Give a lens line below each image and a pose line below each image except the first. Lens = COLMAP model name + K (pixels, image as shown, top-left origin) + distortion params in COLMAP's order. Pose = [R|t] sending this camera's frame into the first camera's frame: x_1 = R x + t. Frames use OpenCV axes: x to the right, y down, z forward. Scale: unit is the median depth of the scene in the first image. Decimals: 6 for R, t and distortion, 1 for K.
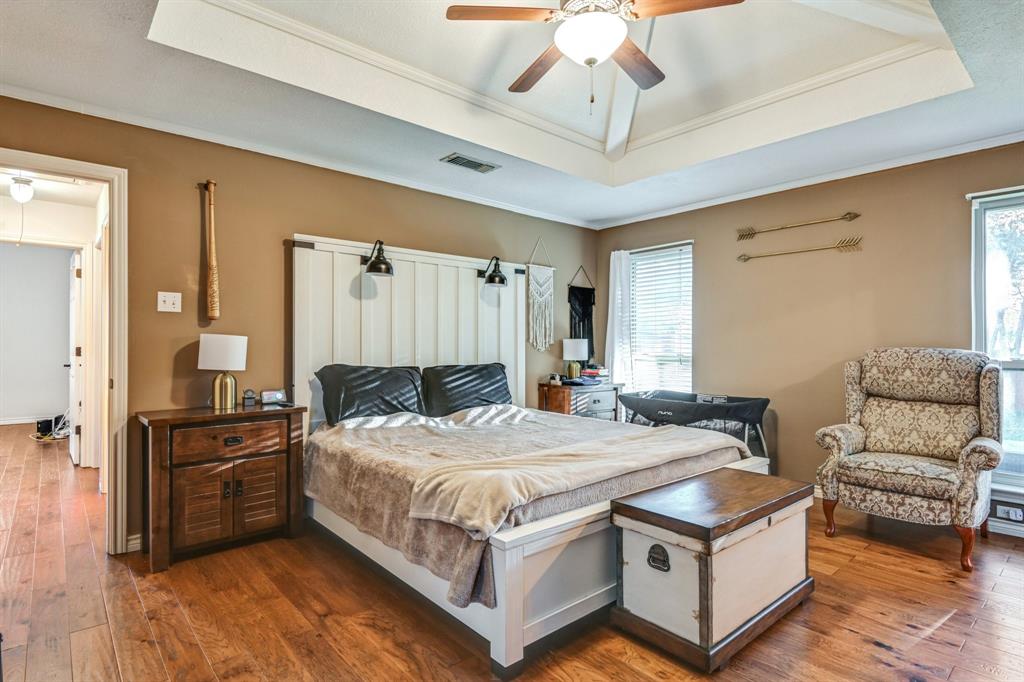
lens RADIAL K [[527.5, 0, 512.0], [0, 527.5, 341.0], [0, 0, 1]] dist [0.002799, 0.000335]
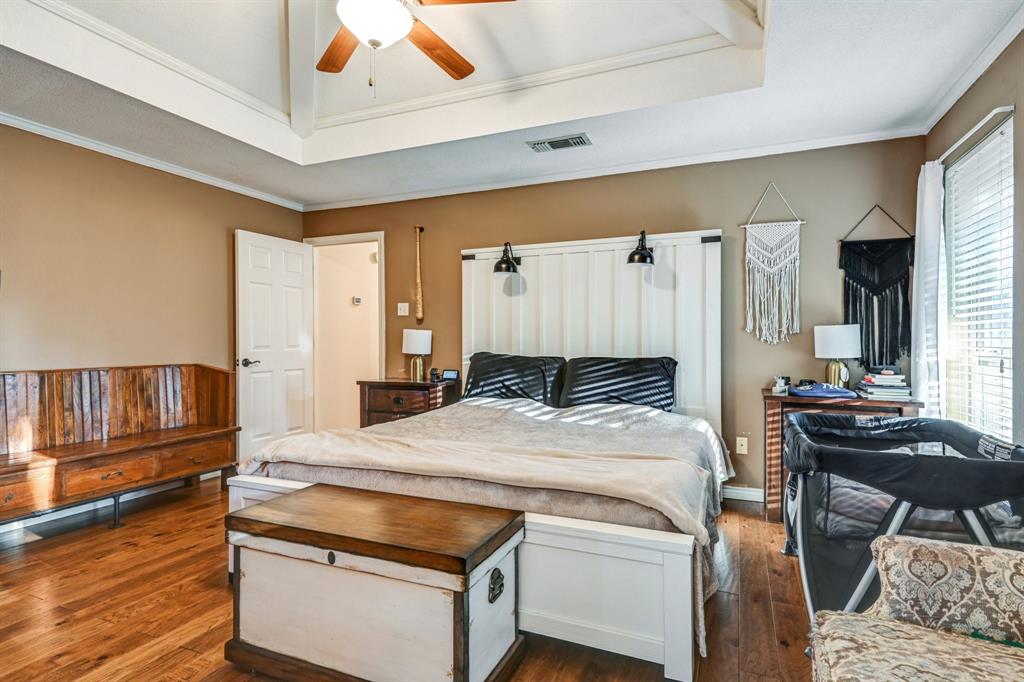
lens RADIAL K [[535.2, 0, 512.0], [0, 535.2, 341.0], [0, 0, 1]] dist [0.038826, 0.000084]
pose [[0.431974, -0.007865, -0.901852, 0.723150], [0.004965, 0.999968, -0.006342, 0.024603], [0.901872, -0.001738, 0.431999, 0.480424]]
